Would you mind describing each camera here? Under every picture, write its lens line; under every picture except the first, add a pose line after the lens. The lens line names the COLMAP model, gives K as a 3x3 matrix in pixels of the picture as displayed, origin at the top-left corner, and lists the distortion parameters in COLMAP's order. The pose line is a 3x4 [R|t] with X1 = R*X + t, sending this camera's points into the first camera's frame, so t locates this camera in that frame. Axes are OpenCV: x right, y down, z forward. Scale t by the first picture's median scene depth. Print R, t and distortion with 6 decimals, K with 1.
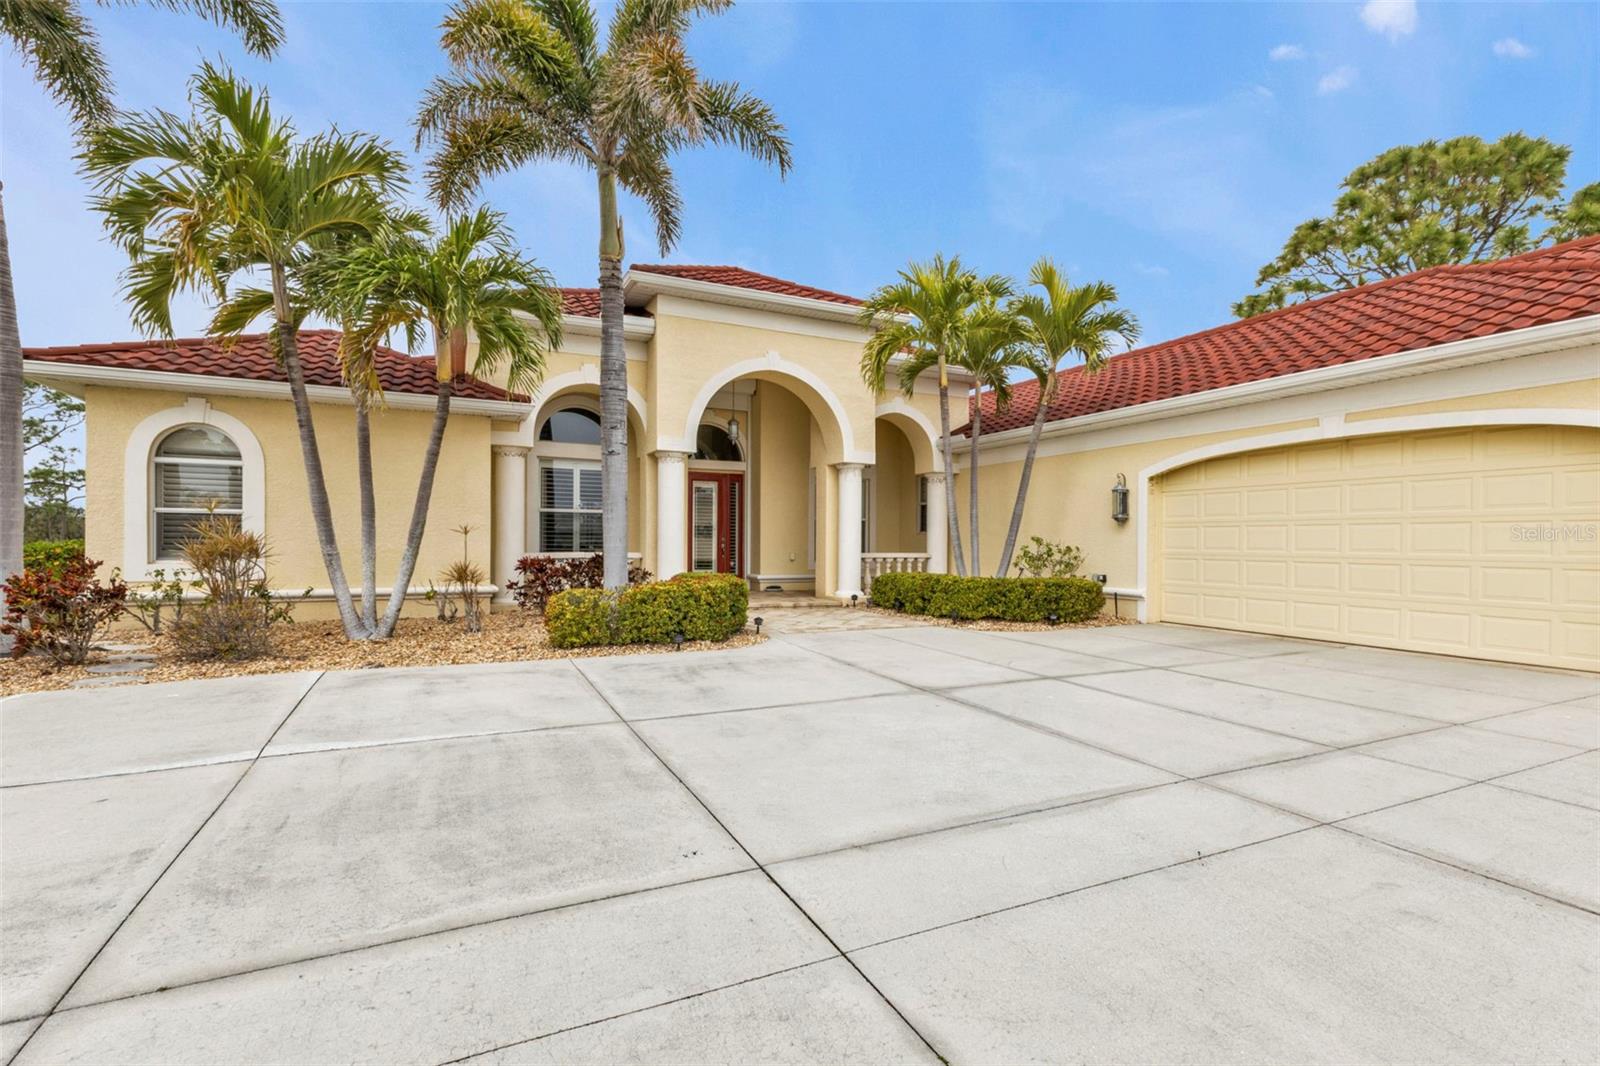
lens RADIAL K [[732.4, 0, 827.6], [0, 732.4, 540.7], [0, 0, 1]] dist [0.010259, -0.004133]
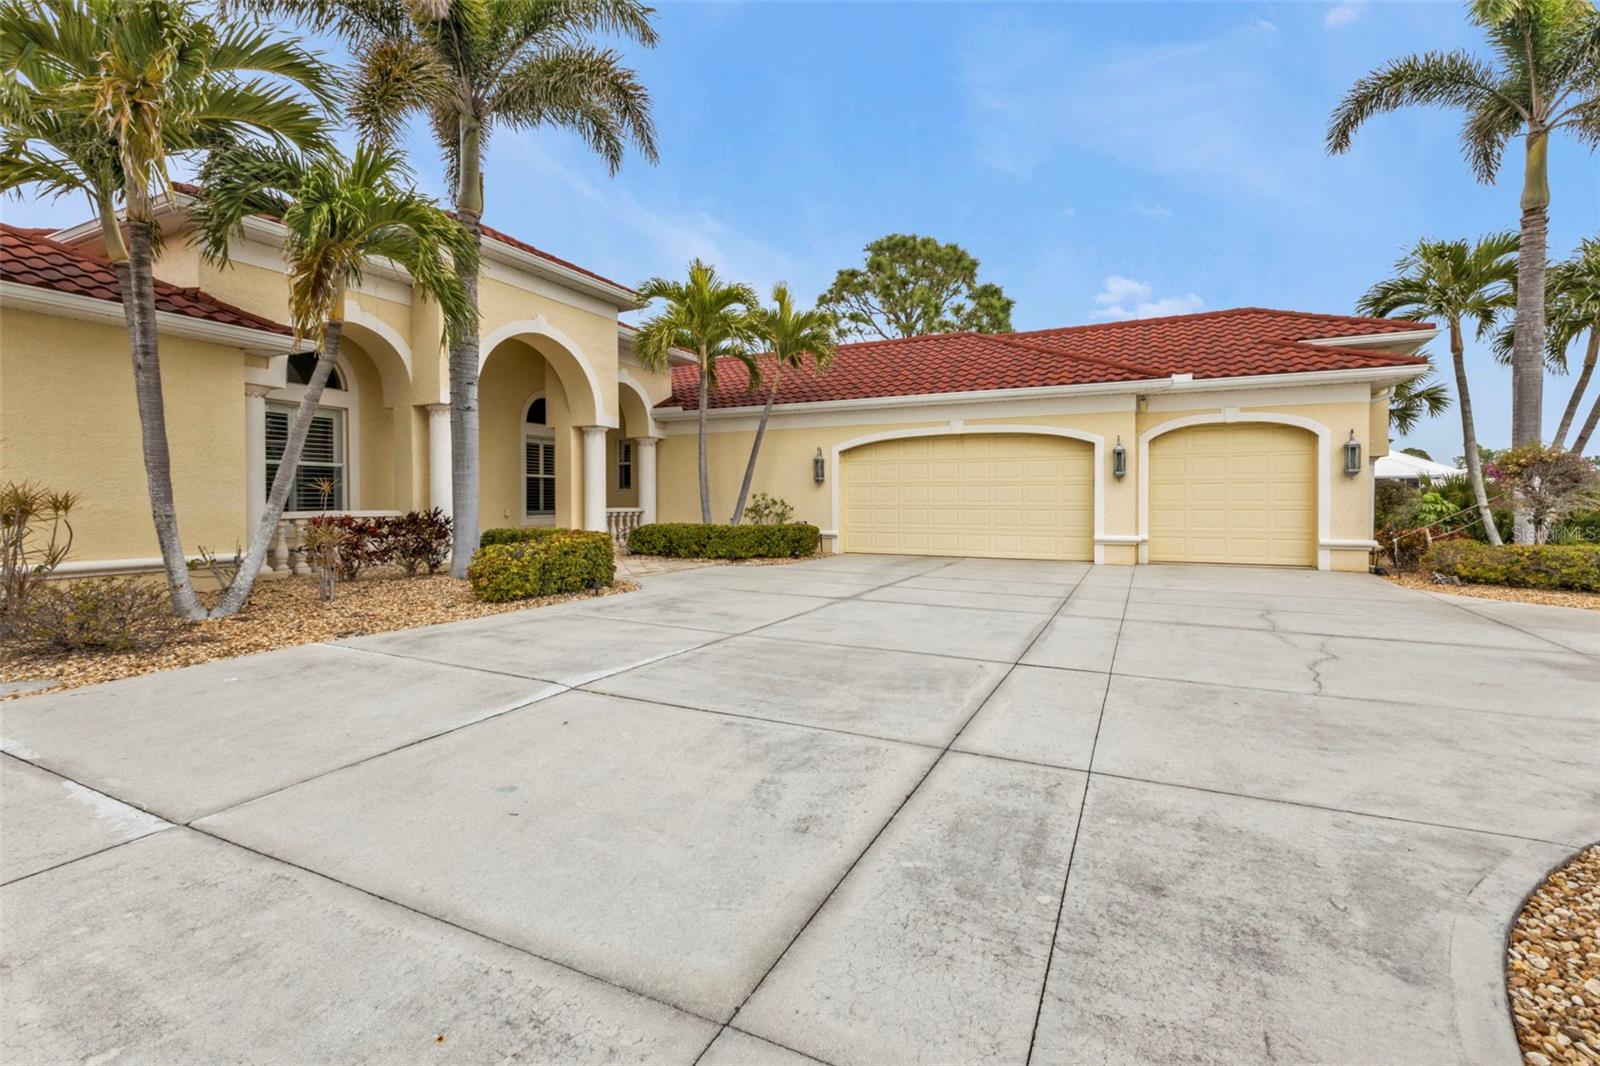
lens RADIAL K [[704.9, 0, 818.3], [0, 704.9, 498.9], [0, 0, 1]] dist [0.007716, -0.001163]
pose [[0.780295, -0.004891, 0.625393, -0.420731], [0.003045, 0.999987, 0.004021, -0.000263], [-0.625405, -0.001233, 0.780300, -0.033307]]
